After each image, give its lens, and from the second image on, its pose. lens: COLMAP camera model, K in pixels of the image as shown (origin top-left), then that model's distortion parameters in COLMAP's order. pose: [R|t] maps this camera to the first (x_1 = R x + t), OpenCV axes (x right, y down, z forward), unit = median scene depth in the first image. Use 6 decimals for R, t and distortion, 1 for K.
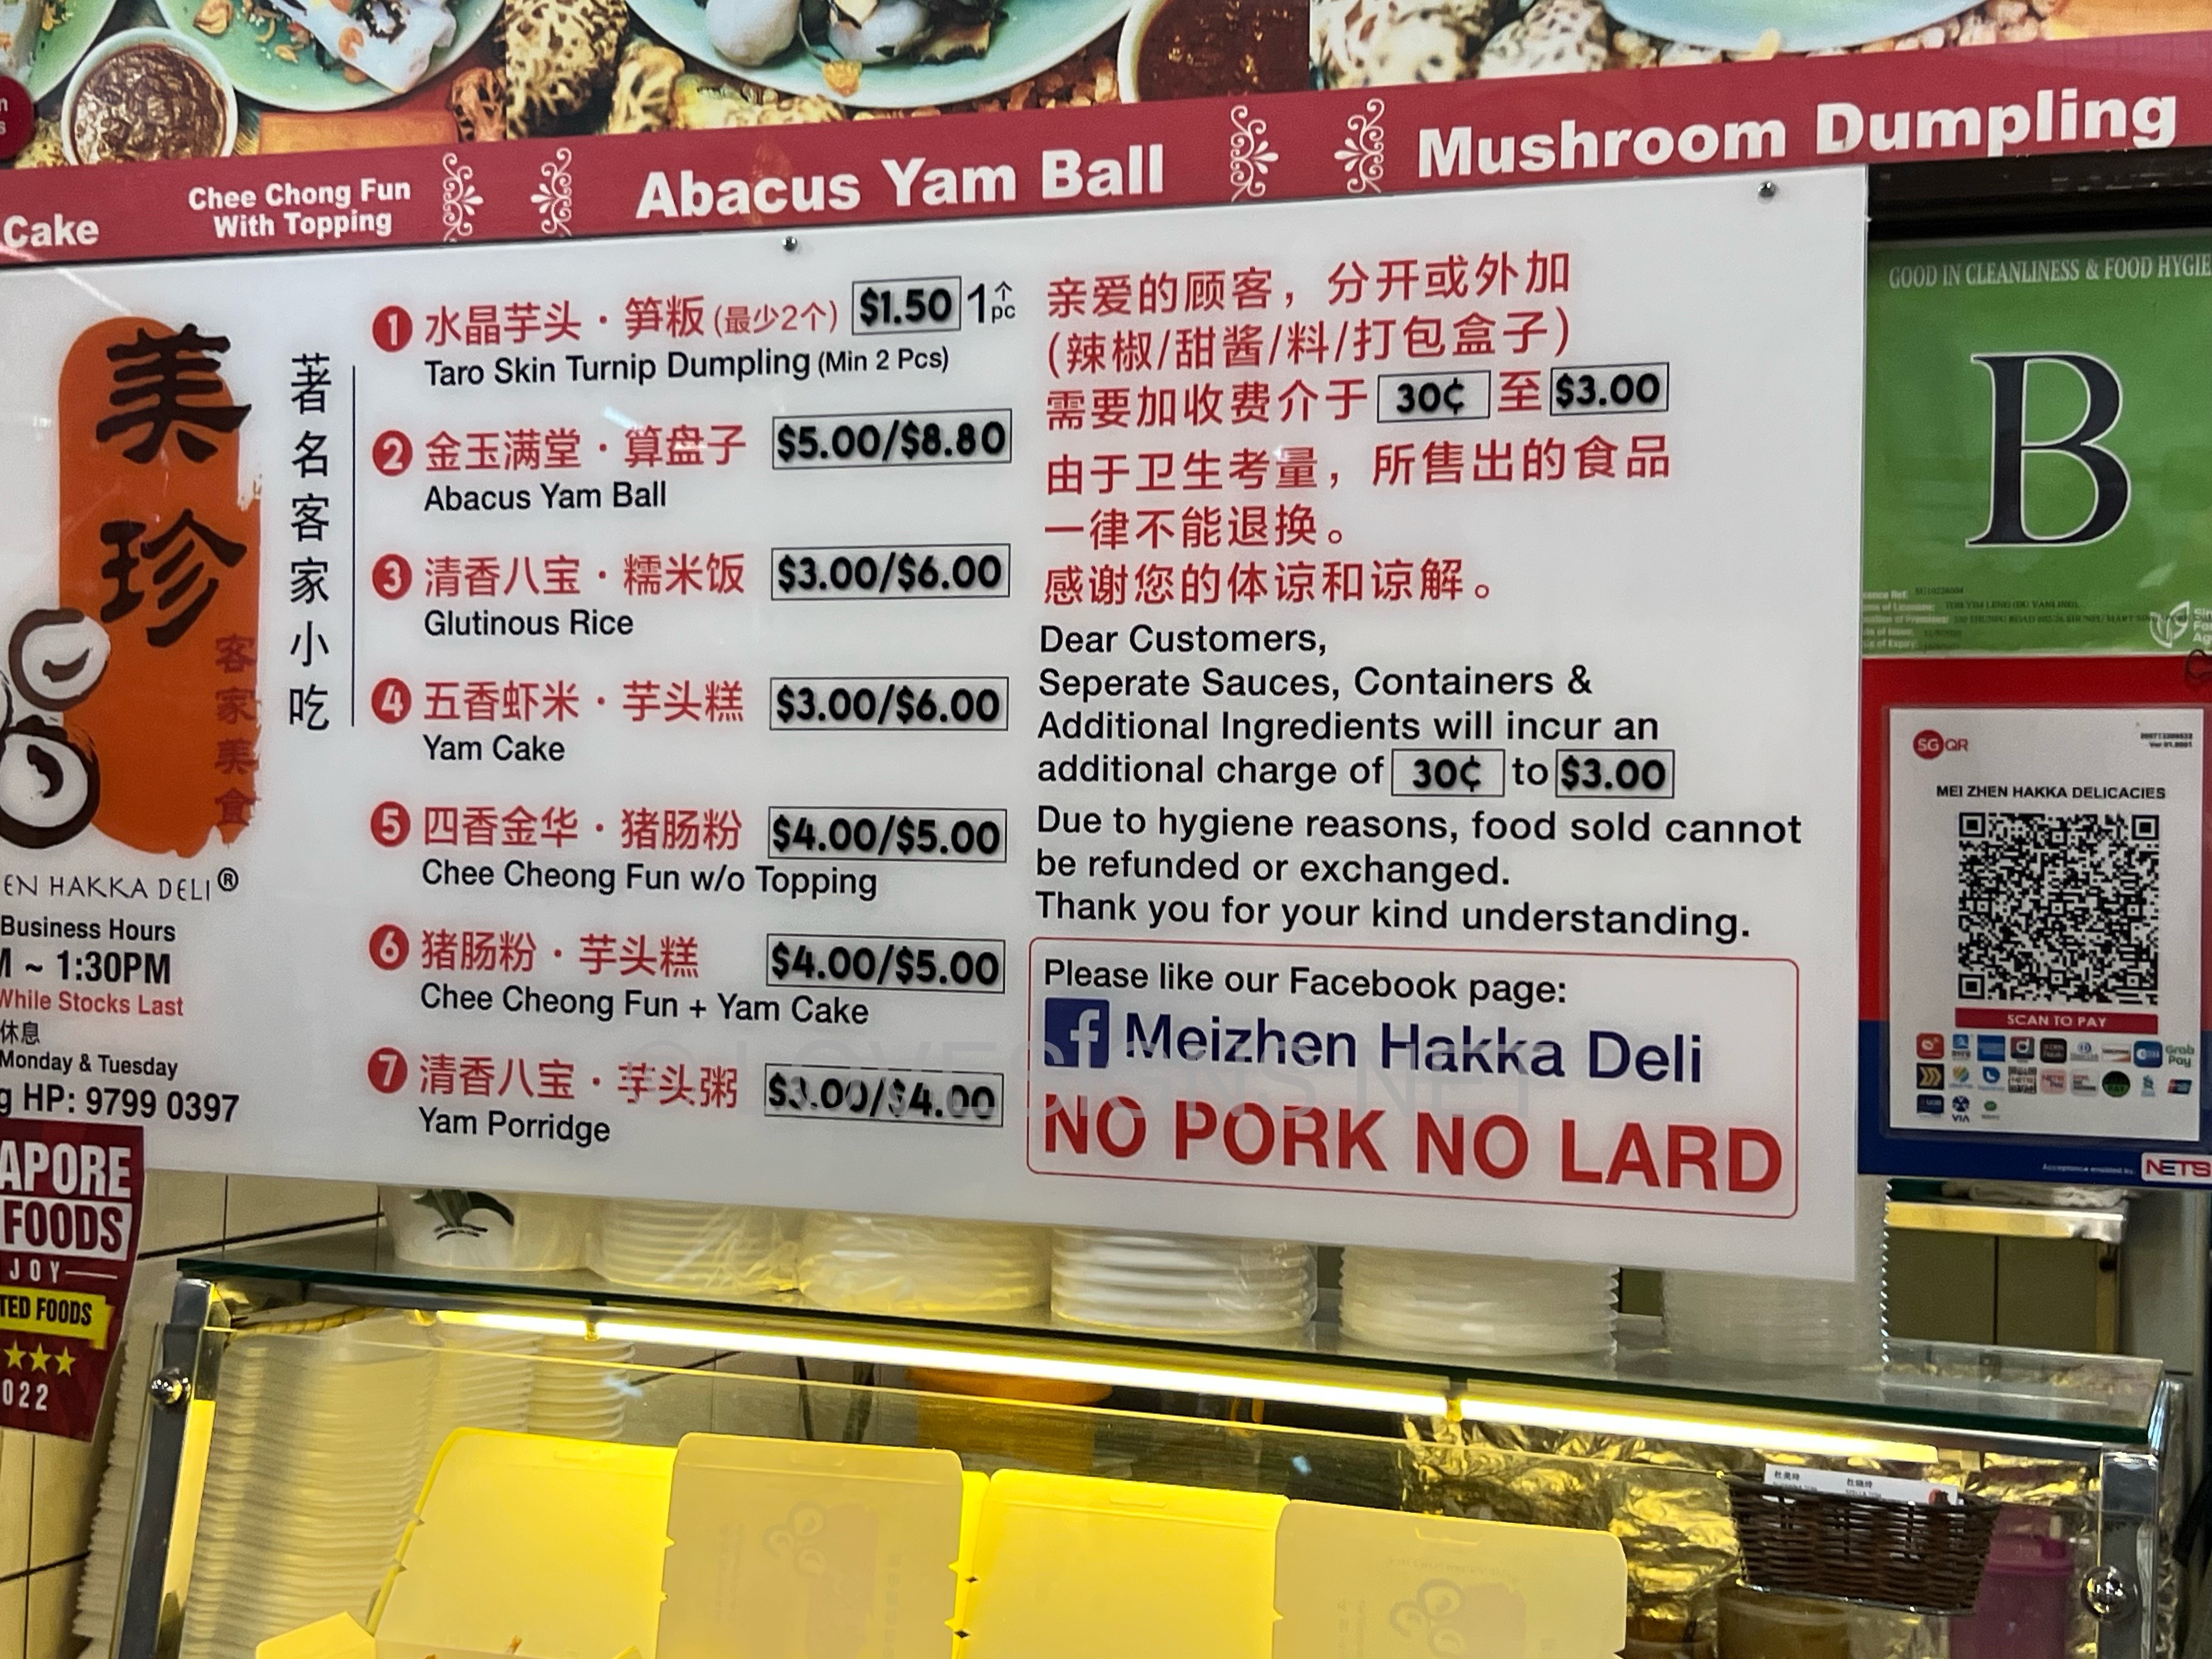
lens RADIAL K [[2947.3, 0, 1066.8], [0, 2947.3, 795.6], [0, 0, 1]] dist [0.073507, 0.000000]
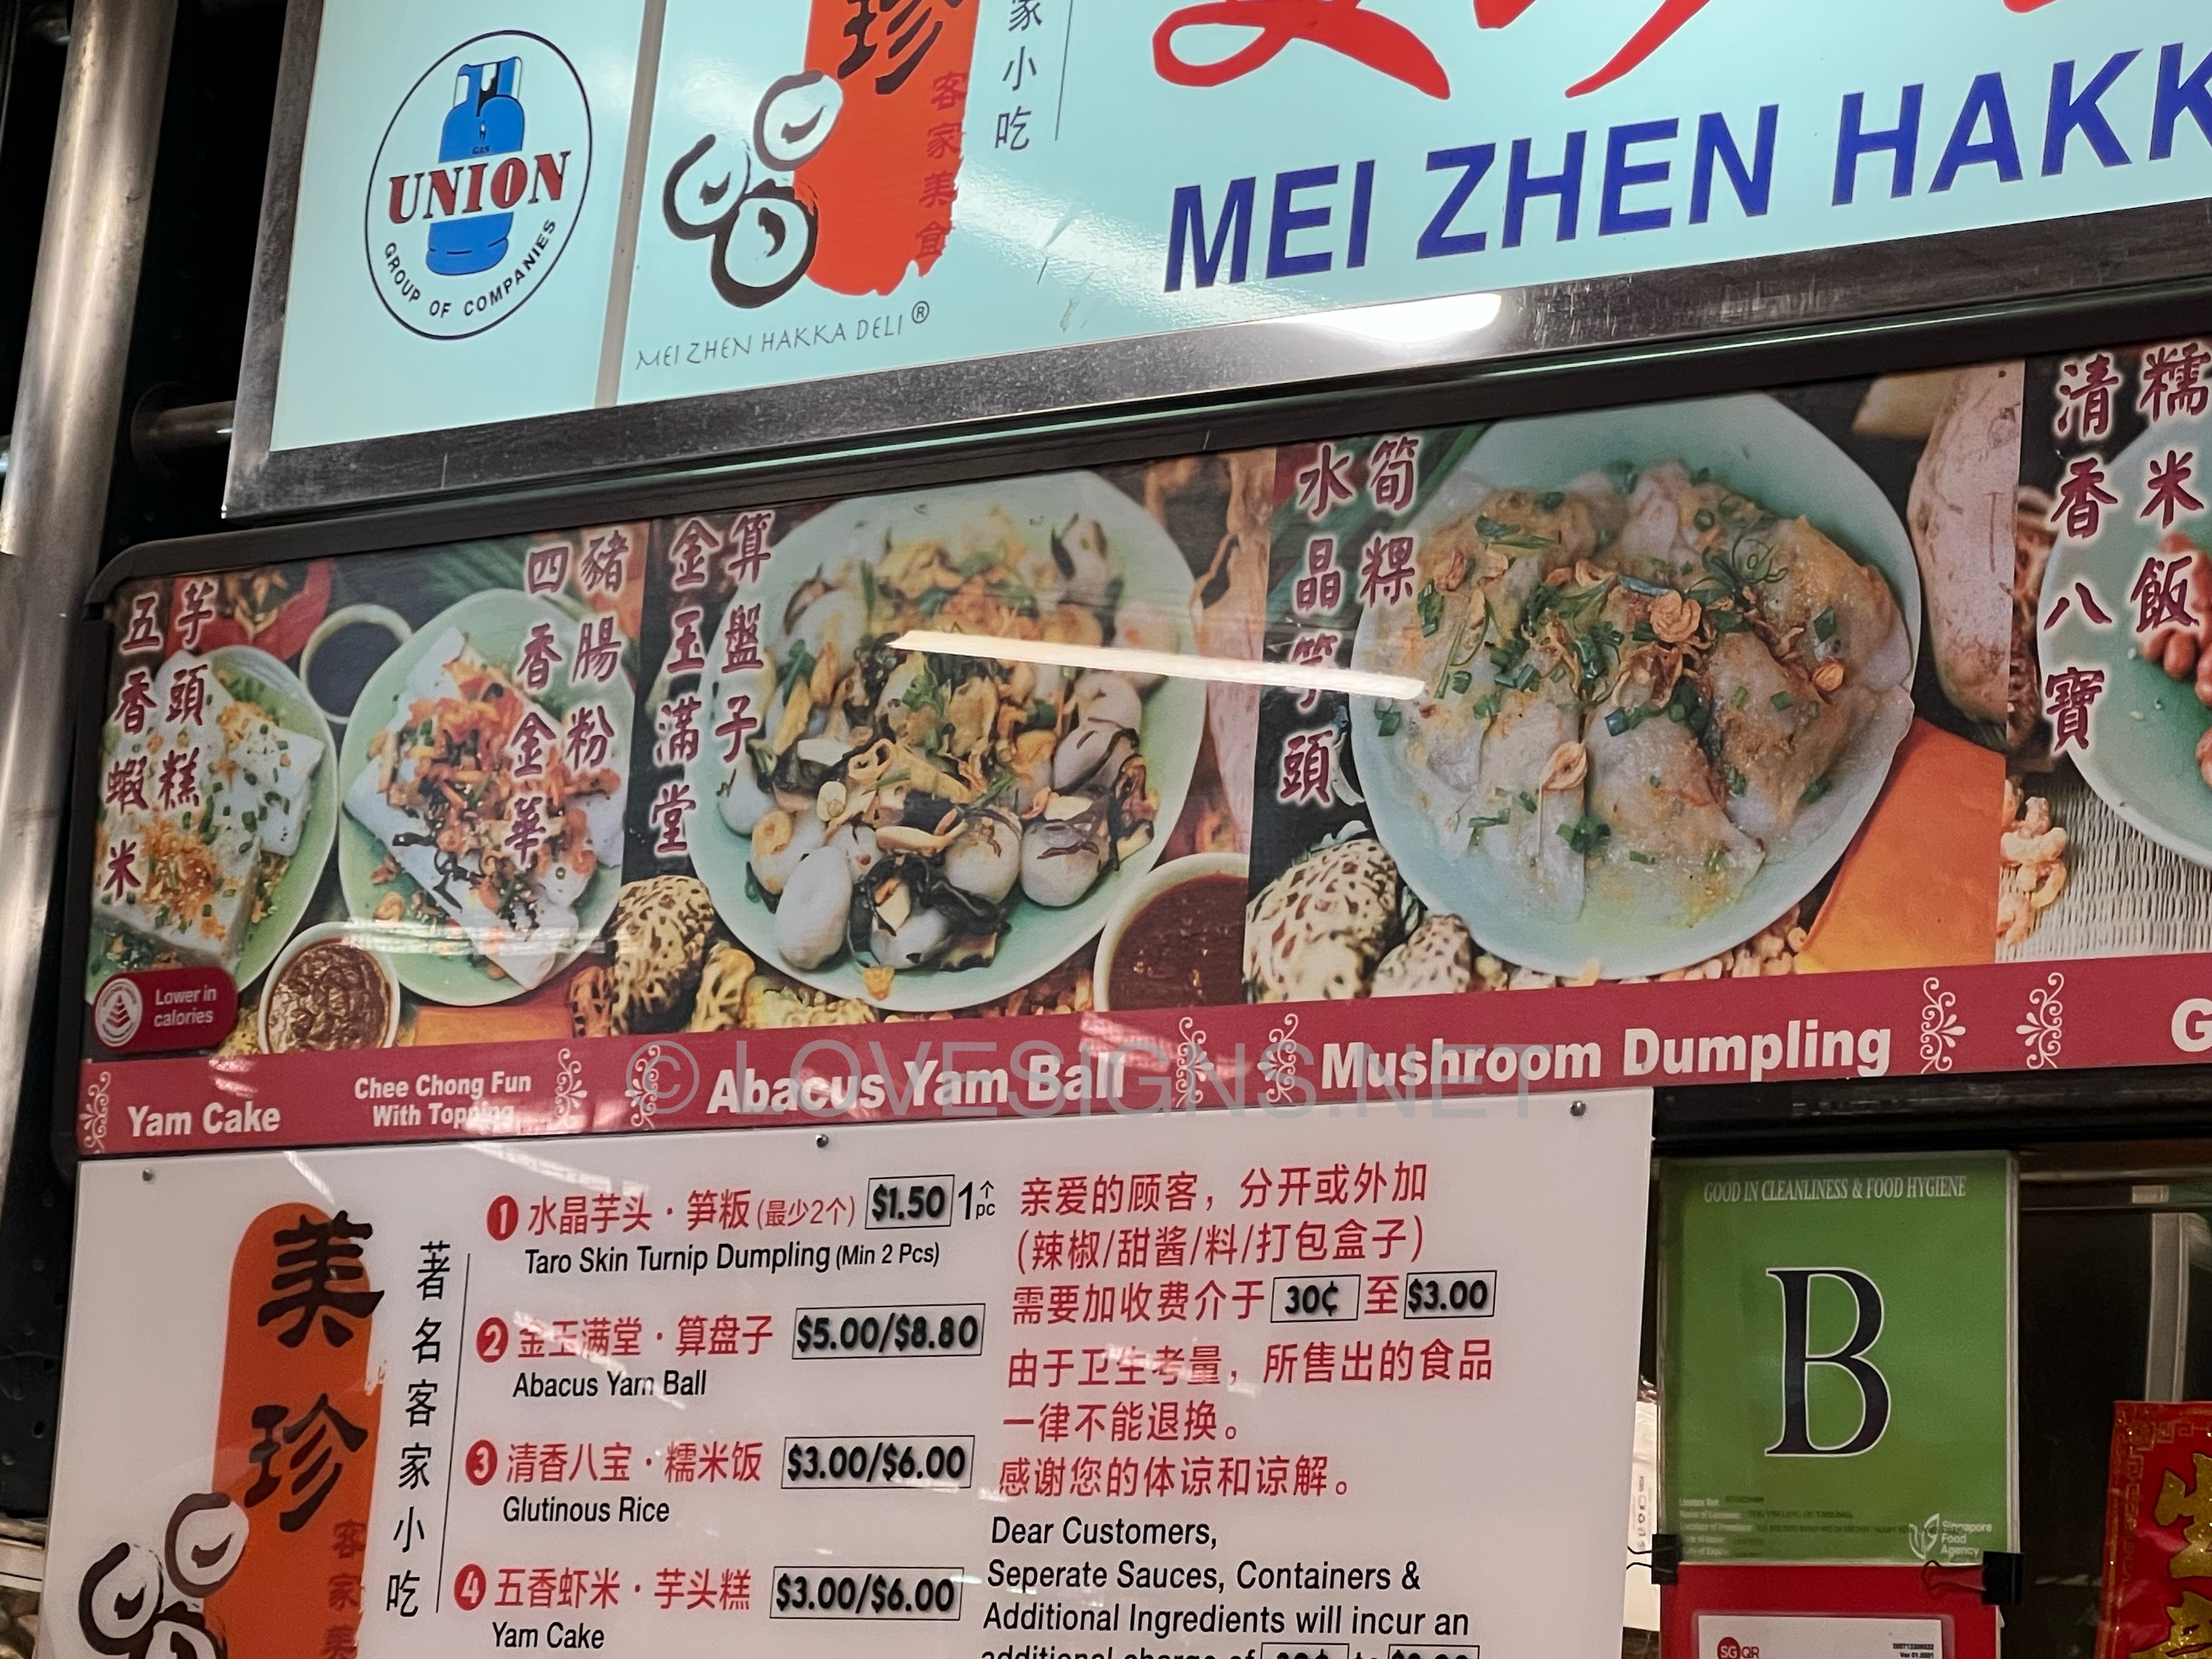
lens RADIAL K [[6831.2, 0, 1103.7], [0, 6831.2, 833.3], [0, 0, 1]] dist [-0.028480, 0.000000]
pose [[0.932788, -0.003548, -0.360409, 0.854487], [-0.073227, 0.977231, -0.199143, 0.173110], [0.352909, 0.212149, 0.911289, -1.143468]]
